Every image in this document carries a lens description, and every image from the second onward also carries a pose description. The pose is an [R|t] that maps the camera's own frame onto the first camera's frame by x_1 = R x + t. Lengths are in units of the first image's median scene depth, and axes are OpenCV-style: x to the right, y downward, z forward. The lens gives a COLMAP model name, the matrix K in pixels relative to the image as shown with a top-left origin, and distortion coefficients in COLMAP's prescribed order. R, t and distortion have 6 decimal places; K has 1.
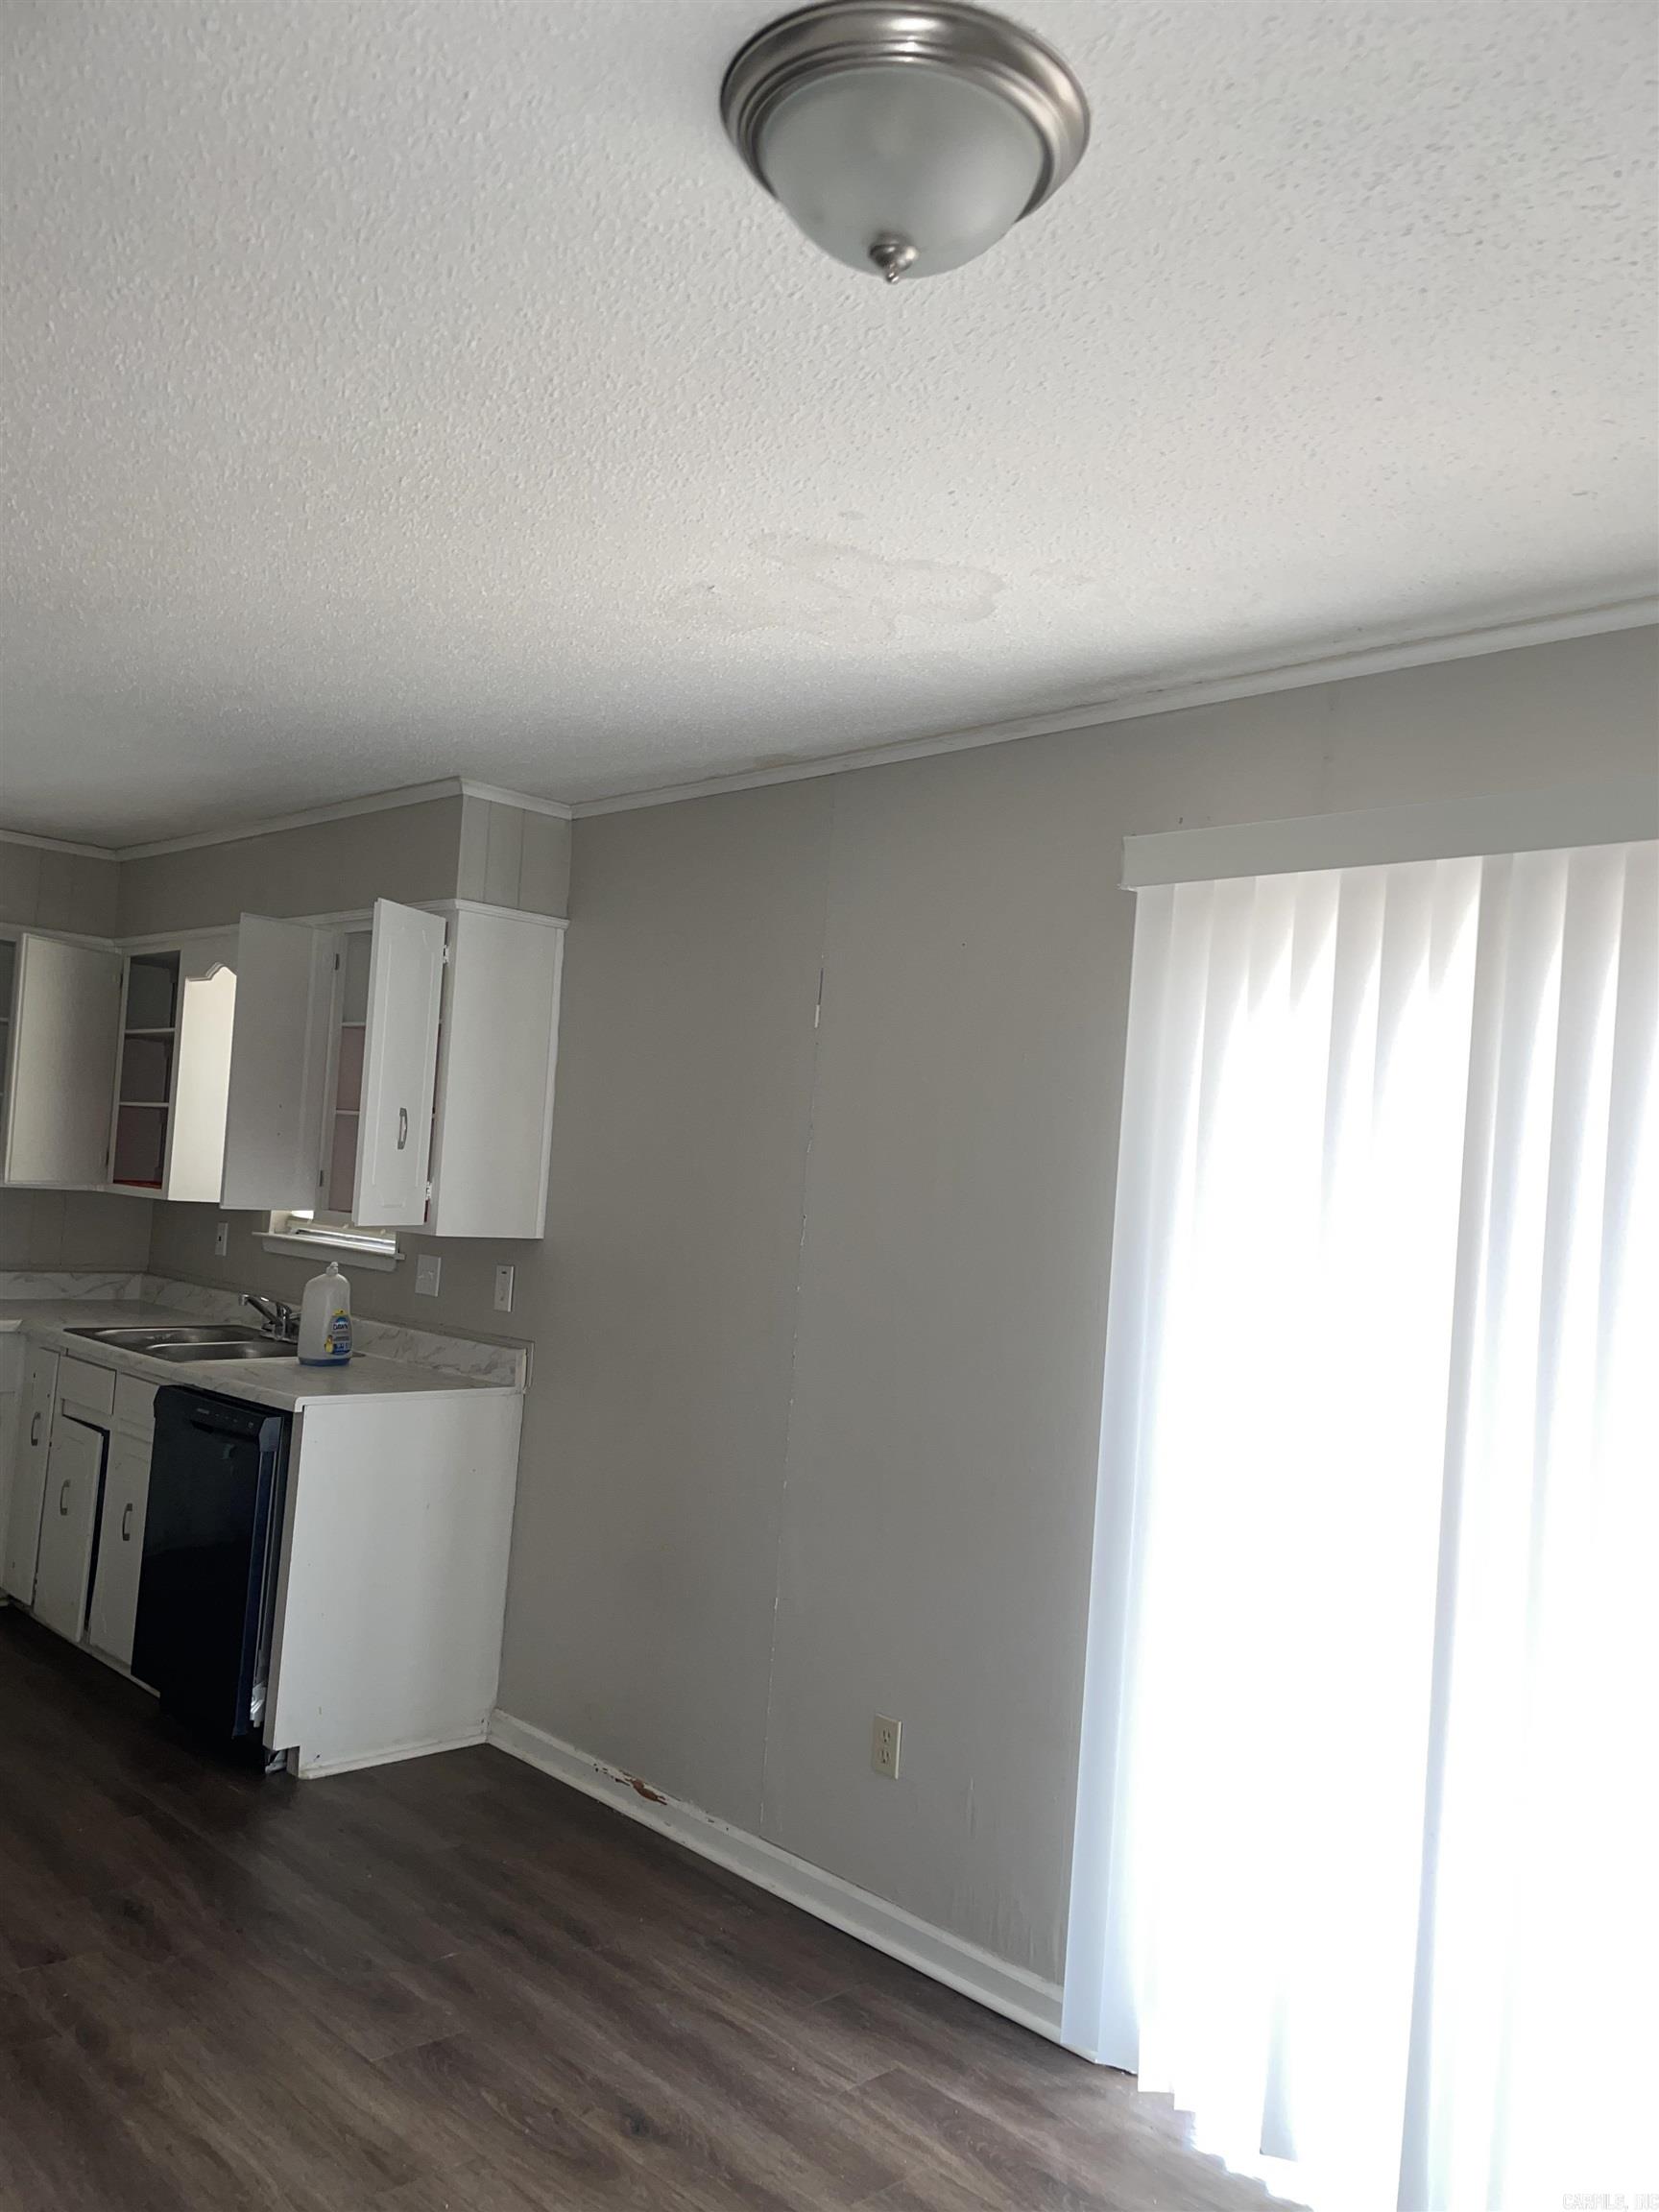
lens RADIAL K [[1722.9, 0, 762.5], [0, 1722.9, 1134.2], [0, 0, 1]] dist [0.108557, -0.002771]
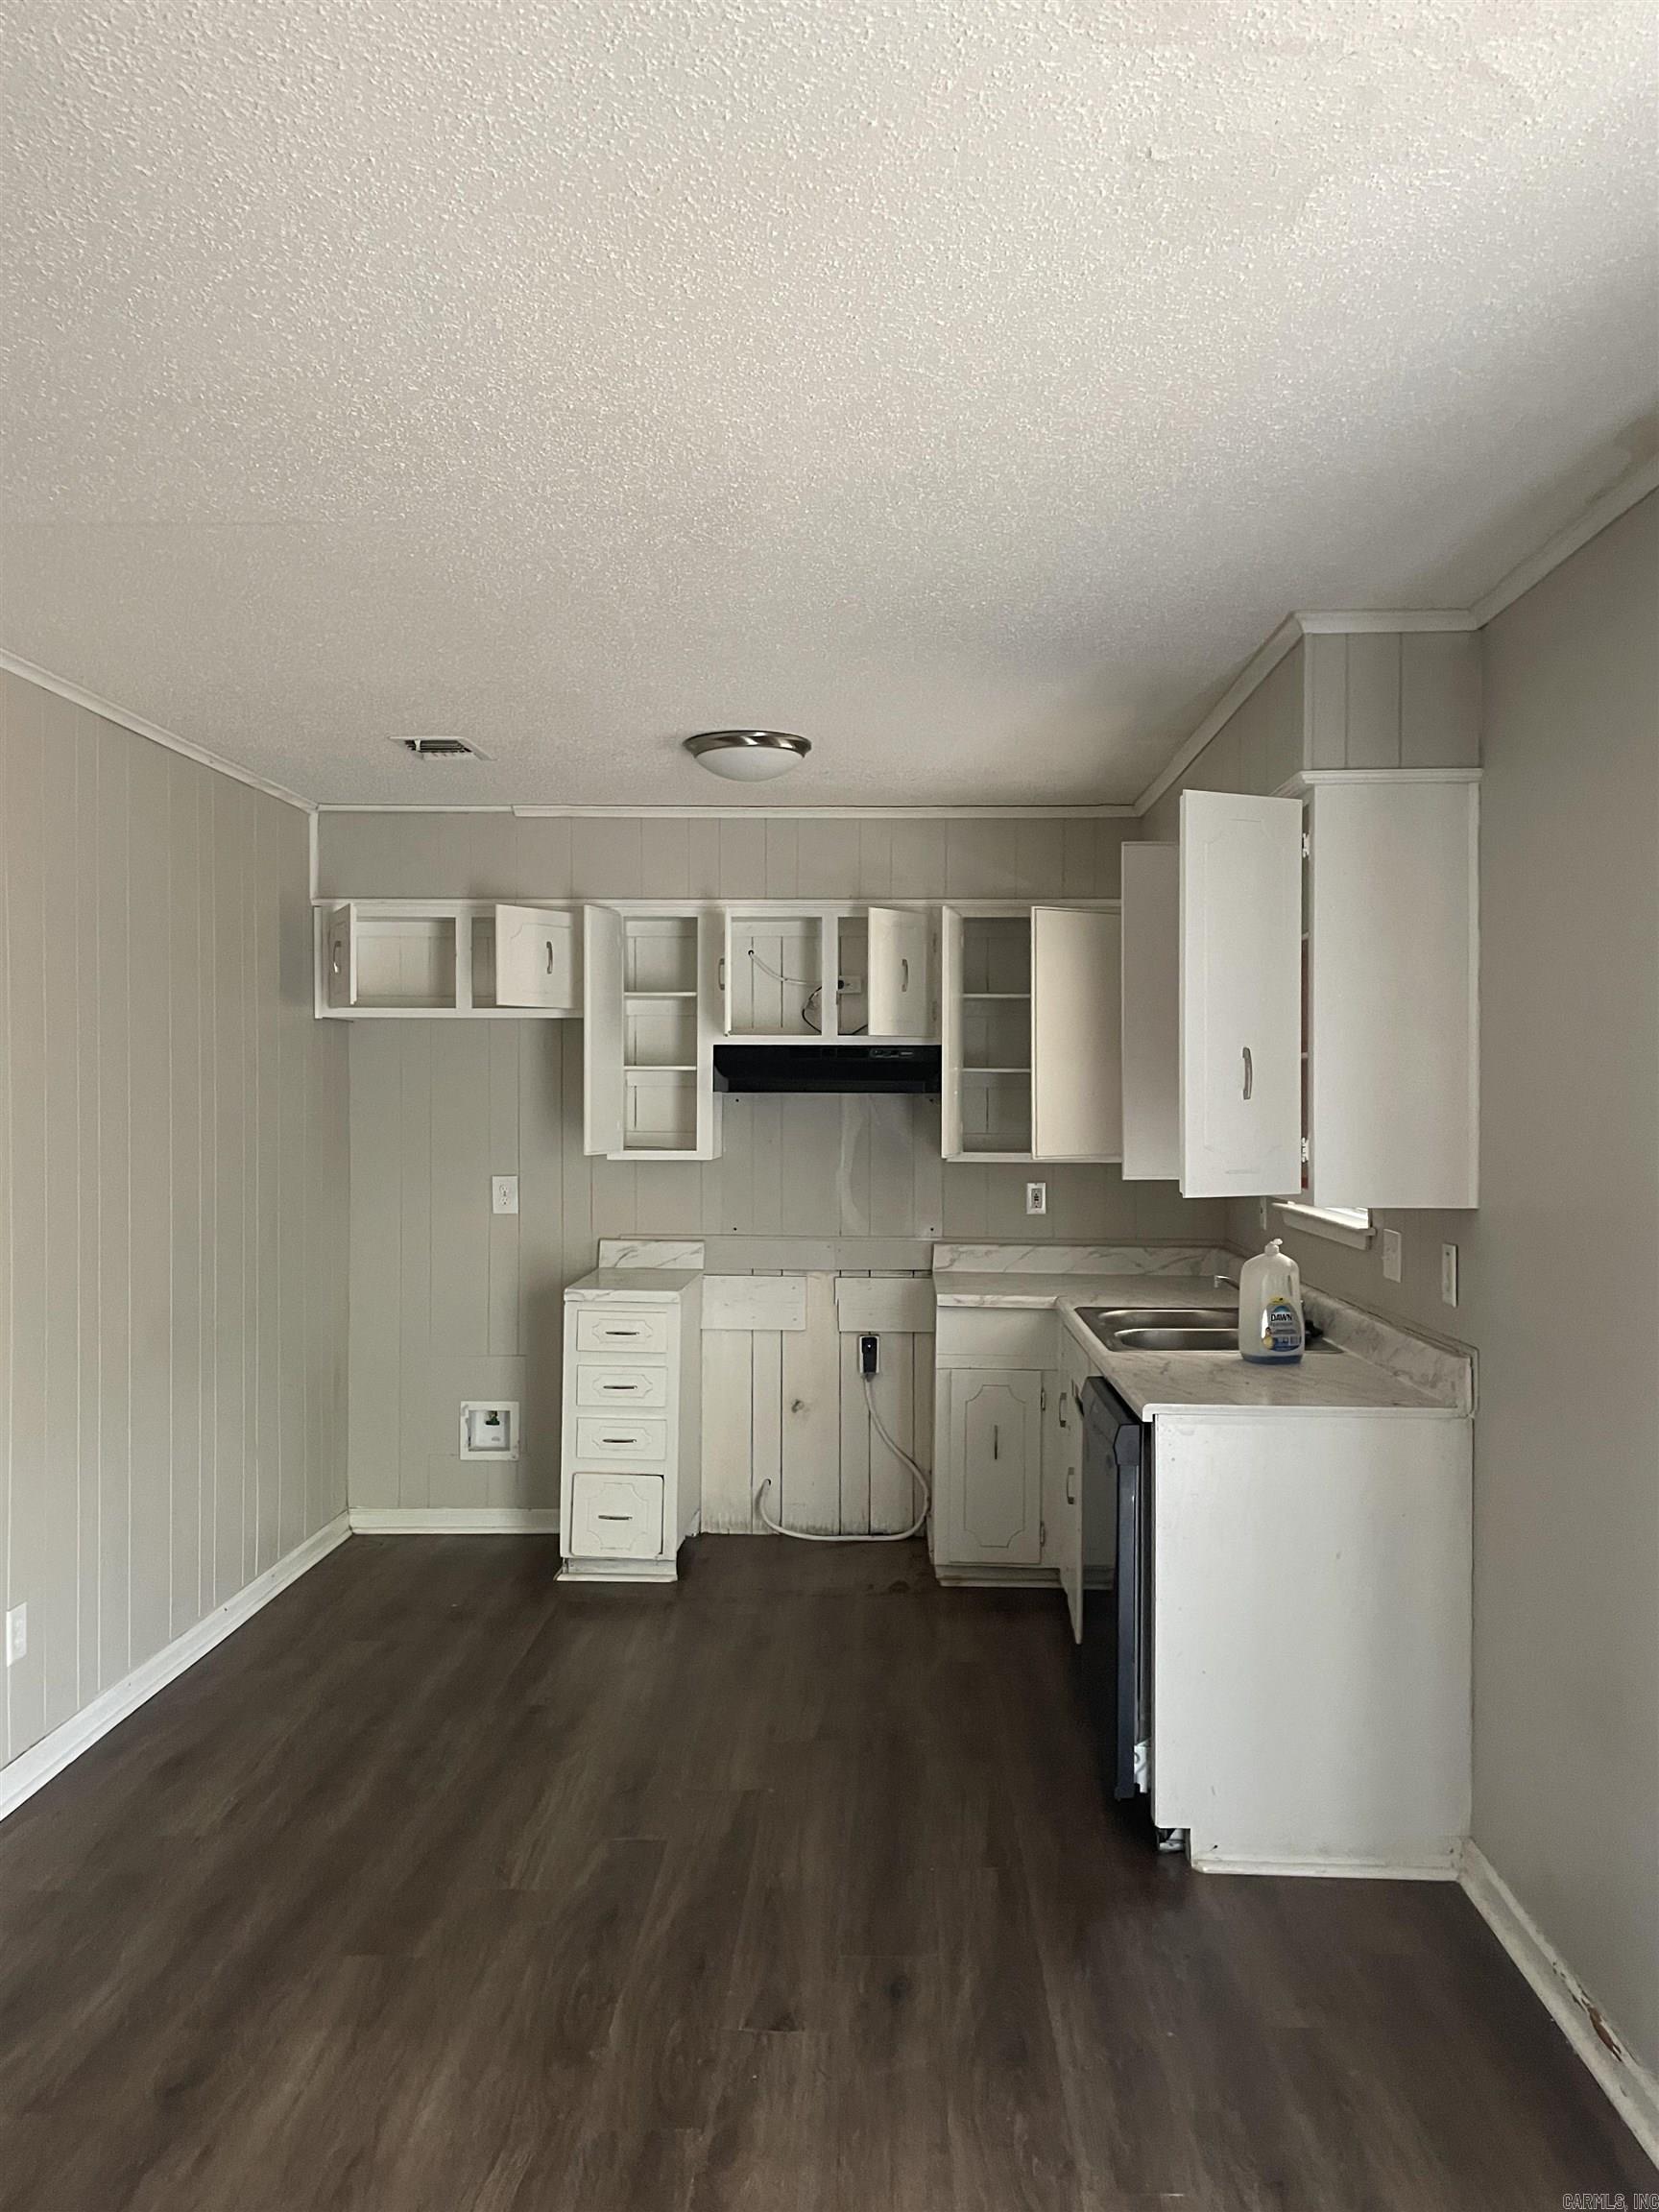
lens RADIAL K [[1641.0, 0, 829.5], [0, 1641.0, 1106.0], [0, 0, 1]] dist [0.103976, -0.122062]
pose [[0.715141, -0.066631, -0.695797, 0.172899], [0.068532, 0.997334, -0.025069, 0.016436], [0.695612, -0.029756, 0.717801, 0.310263]]
